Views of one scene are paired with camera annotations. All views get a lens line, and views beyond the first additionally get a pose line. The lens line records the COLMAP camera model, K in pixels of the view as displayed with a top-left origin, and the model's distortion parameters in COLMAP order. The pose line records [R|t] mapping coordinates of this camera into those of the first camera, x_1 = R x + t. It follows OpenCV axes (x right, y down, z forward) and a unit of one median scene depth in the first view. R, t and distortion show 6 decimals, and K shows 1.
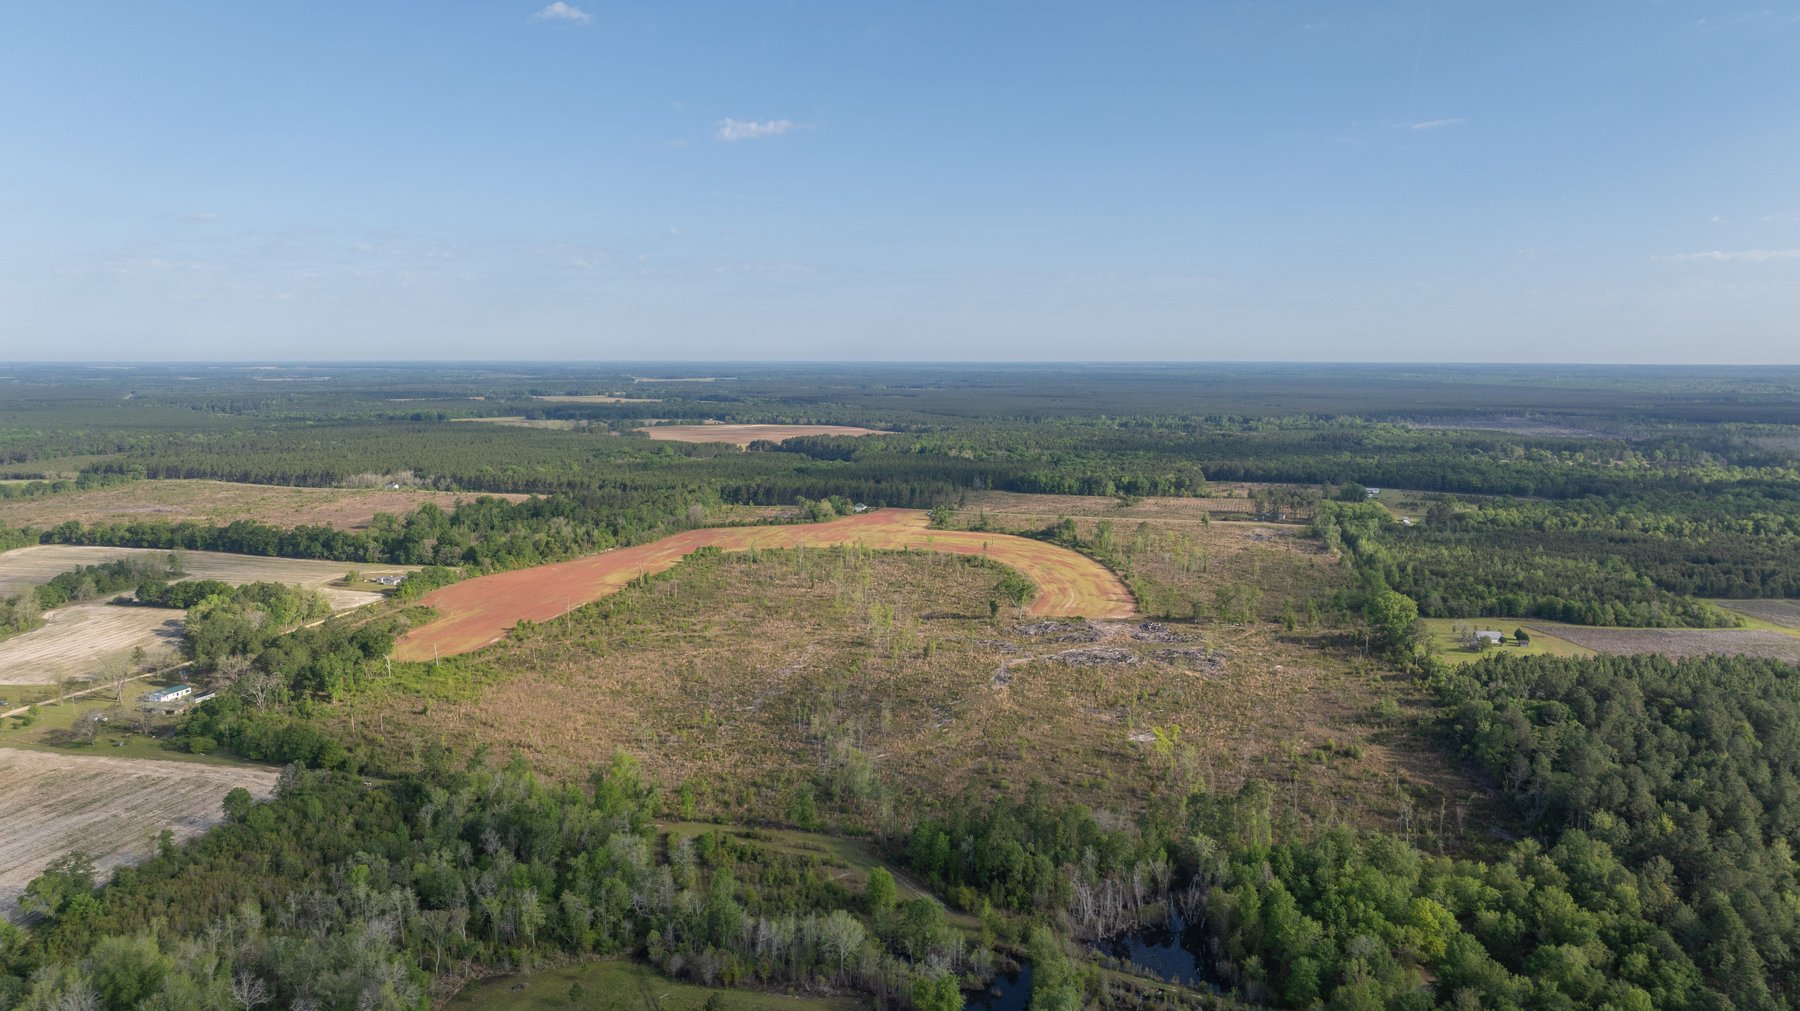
lens RADIAL K [[1261.0, 0, 906.6], [0, 1261.0, 509.8], [0, 0, 1]] dist [-0.037842, 0.030186]
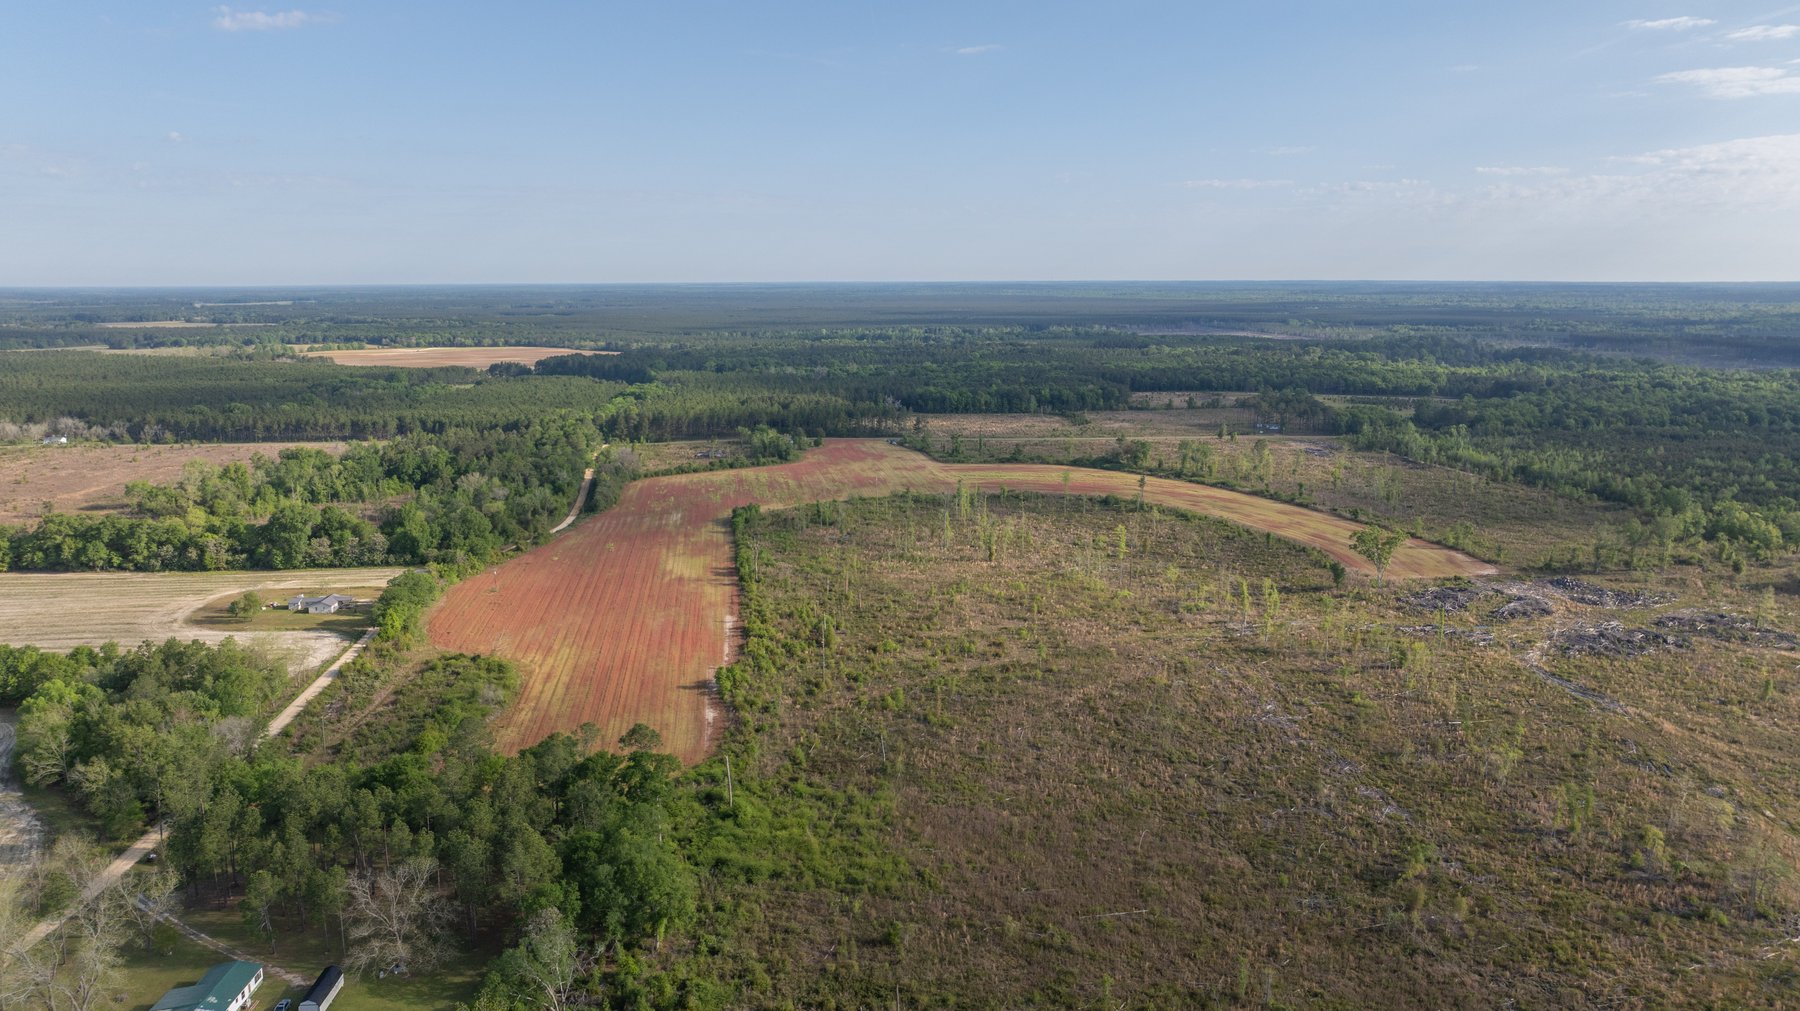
lens RADIAL K [[1261.0, 0, 896.8], [0, 1261.0, 509.6], [0, 0, 1]] dist [-0.037842, 0.030186]
pose [[0.948178, -0.062486, 0.311536, -0.259864], [0.043392, 0.996751, 0.067855, -0.009895], [-0.314764, -0.050820, 0.947808, 0.298847]]
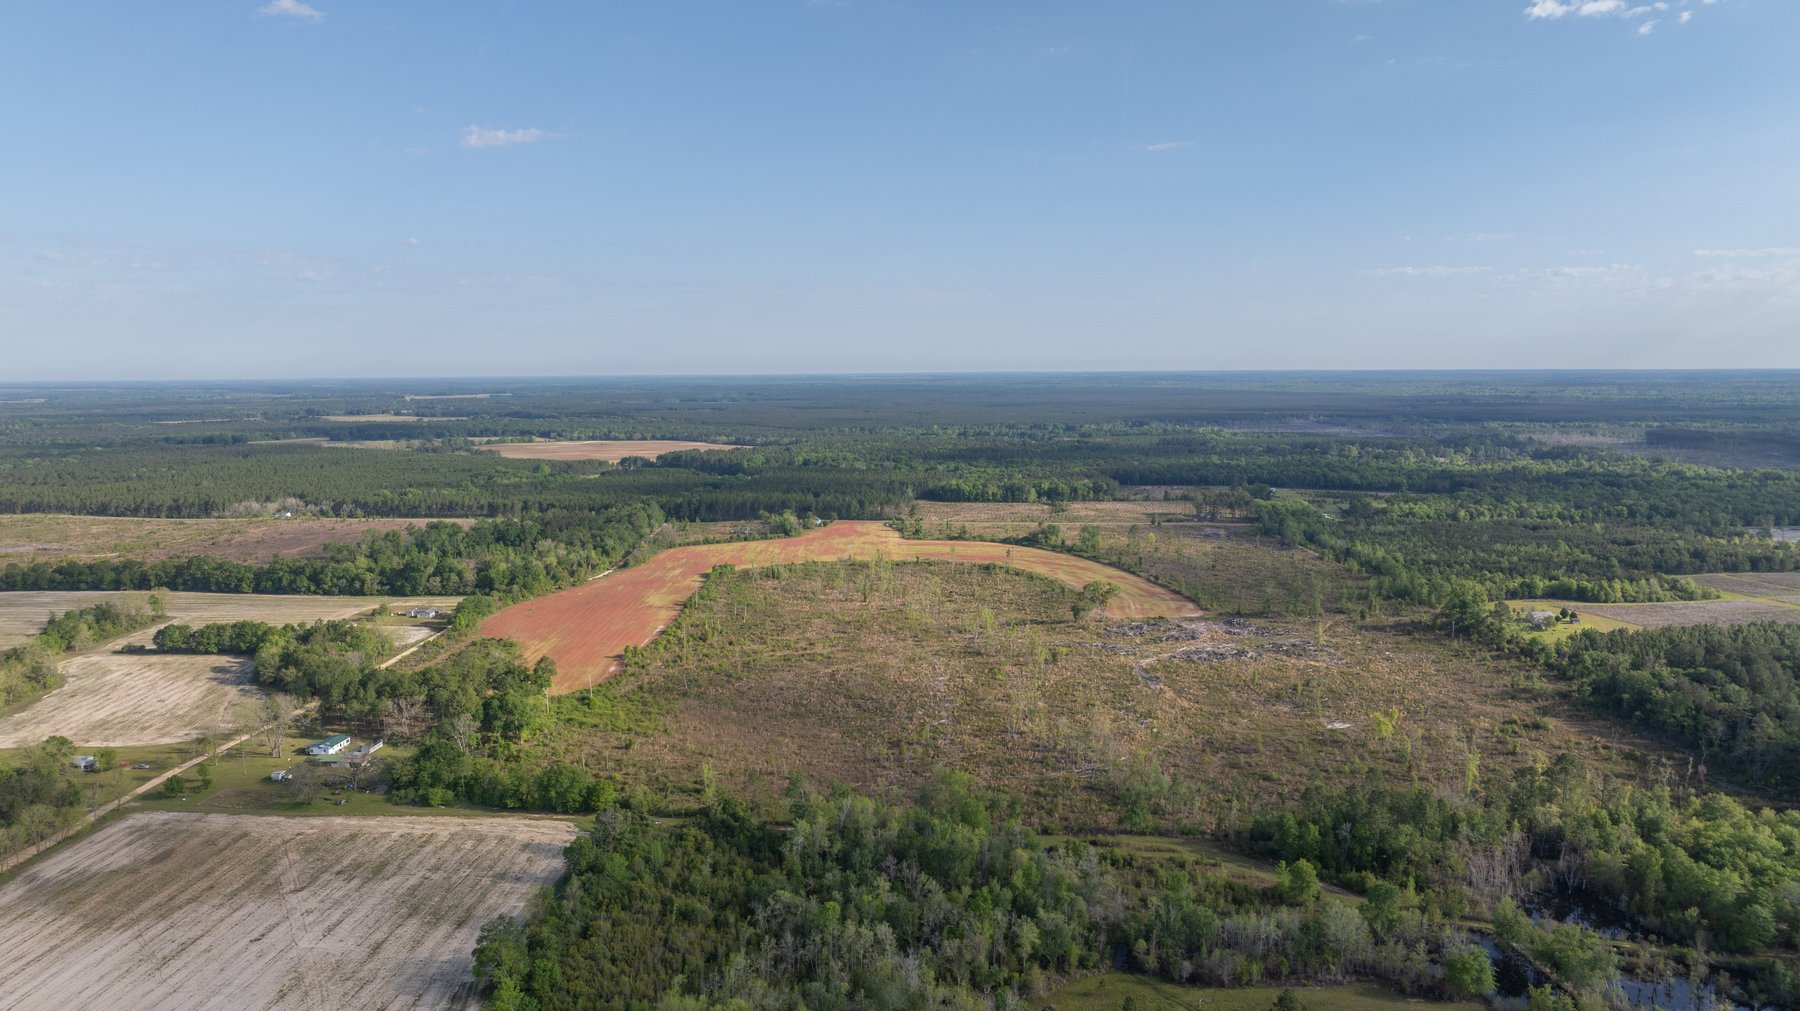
lens RADIAL K [[1261.0, 0, 901.4], [0, 1261.0, 500.3], [0, 0, 1]] dist [-0.037842, 0.030186]
pose [[0.982292, -0.028741, 0.185140, -0.179400], [0.031905, 0.999391, -0.014132, -0.002046], [-0.184621, 0.019789, 0.982610, 0.014759]]
